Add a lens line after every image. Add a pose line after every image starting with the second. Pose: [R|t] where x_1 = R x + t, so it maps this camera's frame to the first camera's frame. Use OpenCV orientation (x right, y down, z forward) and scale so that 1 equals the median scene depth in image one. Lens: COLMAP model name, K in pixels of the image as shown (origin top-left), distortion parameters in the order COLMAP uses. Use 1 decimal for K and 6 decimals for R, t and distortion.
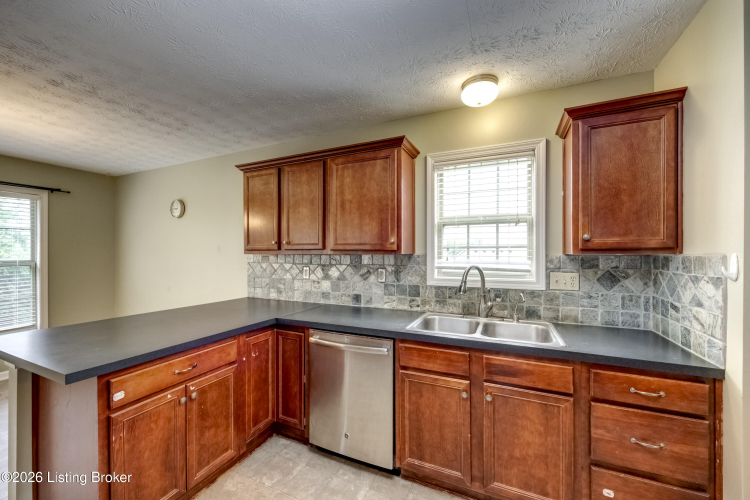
lens RADIAL K [[294.3, 0, 377.1], [0, 294.3, 249.5], [0, 0, 1]] dist [-0.001257, 0.000128]
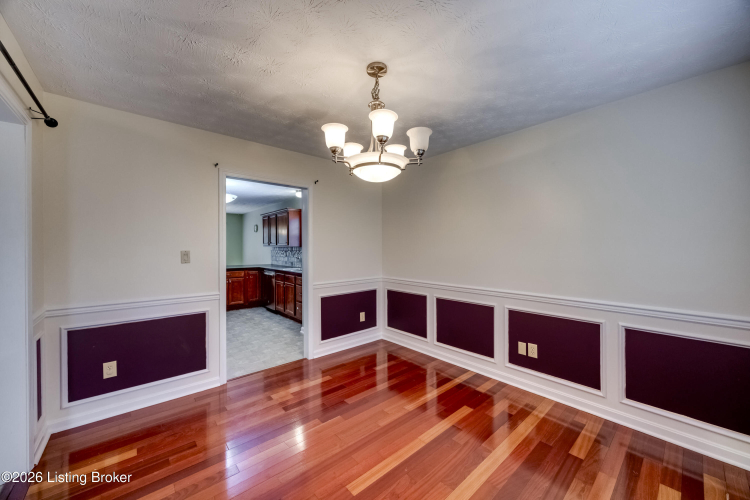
lens RADIAL K [[285.3, 0, 377.3], [0, 285.3, 249.8], [0, 0, 1]] dist [0.000036, 0.000038]
pose [[0.912171, 0.003972, -0.409790, 1.903758], [0.002740, 0.999872, 0.015790, 0.004975], [0.409800, -0.015526, 0.912043, -1.162674]]
